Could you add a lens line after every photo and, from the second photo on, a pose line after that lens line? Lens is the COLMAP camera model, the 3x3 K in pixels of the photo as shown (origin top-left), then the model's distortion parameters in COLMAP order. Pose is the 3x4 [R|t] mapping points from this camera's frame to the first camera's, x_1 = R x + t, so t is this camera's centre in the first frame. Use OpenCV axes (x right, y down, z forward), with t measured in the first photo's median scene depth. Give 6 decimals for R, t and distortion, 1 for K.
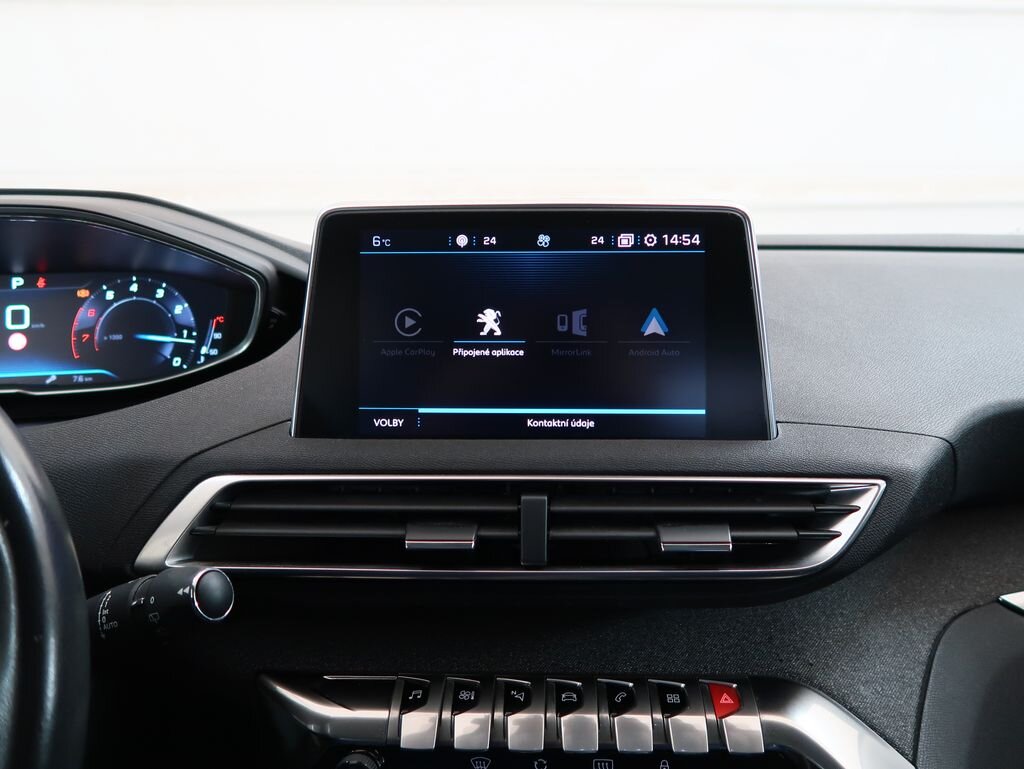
lens RADIAL K [[830.5, 0, 519.7], [0, 830.5, 367.9], [0, 0, 1]] dist [-0.020610, 0.011779]
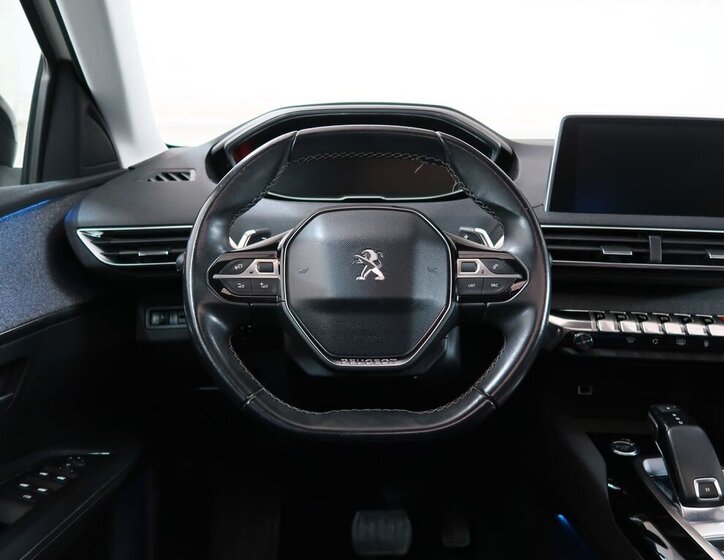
lens RADIAL K [[687.9, 0, 360.7], [0, 687.9, 276.7], [0, 0, 1]] dist [-0.023119, 0.000000]
pose [[0.997245, 0.042844, -0.060553, -0.691147], [-0.039366, 0.997568, 0.057512, 0.182915], [0.062870, -0.054970, 0.996507, -1.031501]]
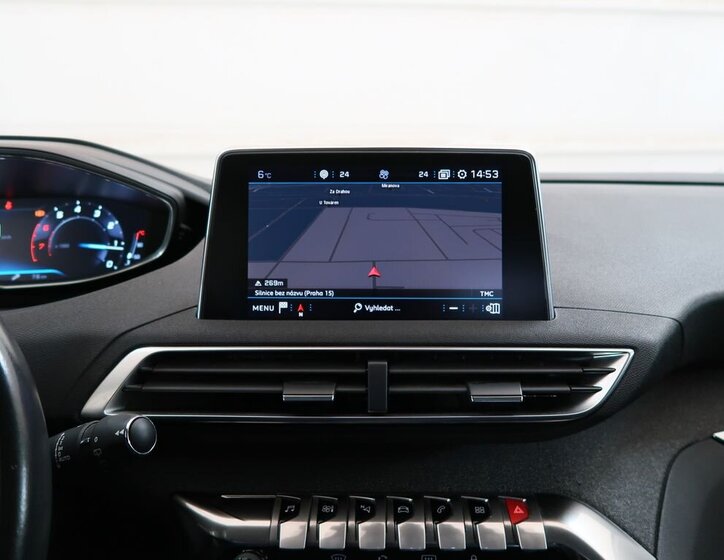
lens RADIAL K [[604.7, 0, 366.6], [0, 604.7, 268.4], [0, 0, 1]] dist [-0.019328, 0.007480]
pose [[0.999795, 0.000259, 0.020264, -0.019815], [-0.000156, 0.999987, -0.005074, 0.006288], [-0.020265, 0.005069, 0.999782, 0.009084]]
